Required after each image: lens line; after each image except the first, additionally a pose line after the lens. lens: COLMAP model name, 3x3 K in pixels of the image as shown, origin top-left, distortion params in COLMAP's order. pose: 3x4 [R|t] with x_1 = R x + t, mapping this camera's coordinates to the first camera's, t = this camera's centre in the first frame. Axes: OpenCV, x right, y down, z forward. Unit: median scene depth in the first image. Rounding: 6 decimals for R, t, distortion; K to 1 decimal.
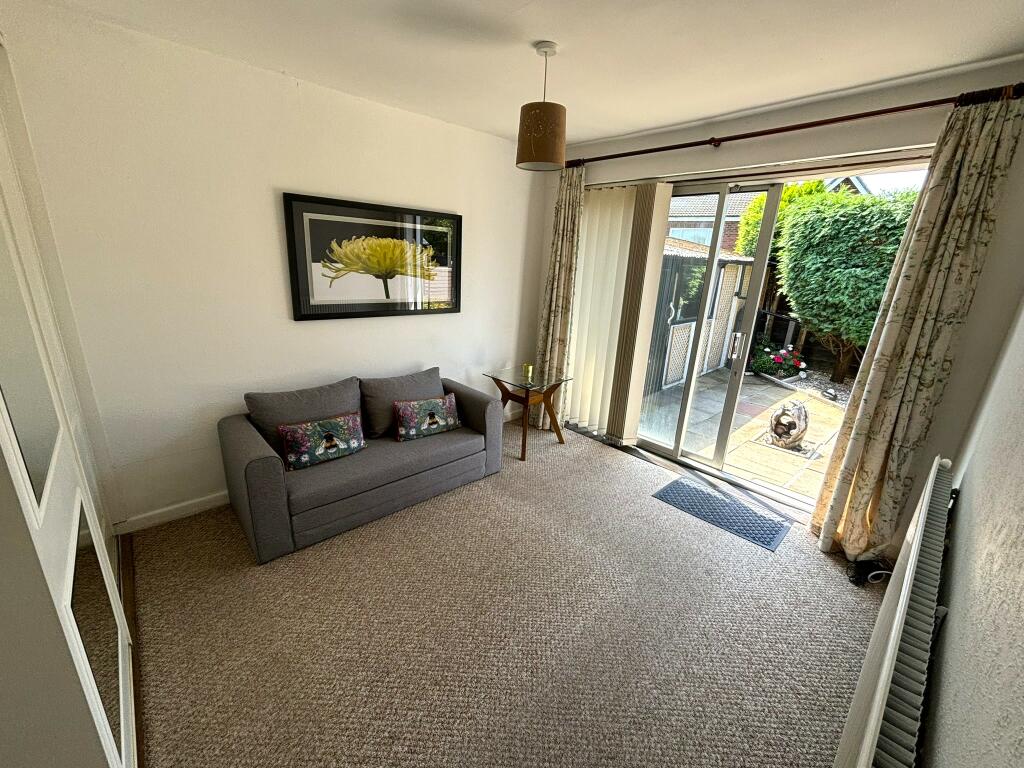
lens RADIAL K [[416.8, 0, 510.3], [0, 416.8, 385.1], [0, 0, 1]] dist [0.001319, -0.000411]
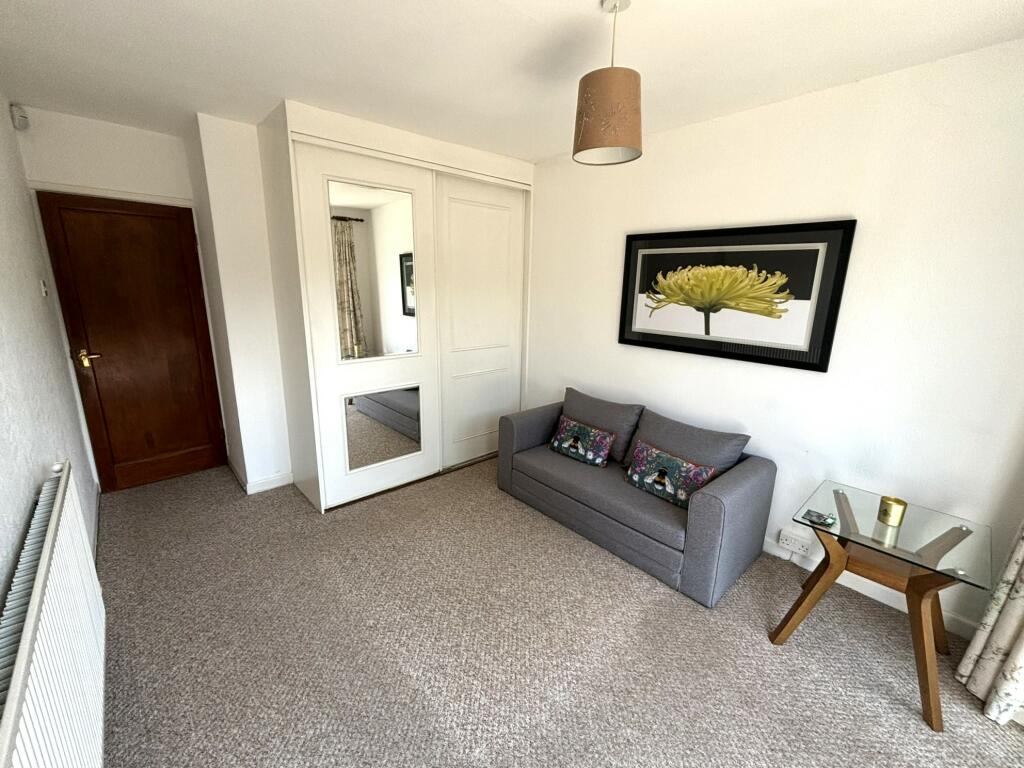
lens RADIAL K [[416.8, 0, 510.3], [0, 416.8, 385.1], [0, 0, 1]] dist [0.001319, -0.000411]
pose [[-0.003384, 0.197712, -0.980254, 0.617445], [-0.308430, 0.932263, 0.189097, -0.162129], [0.951241, 0.302979, 0.057825, 0.648273]]
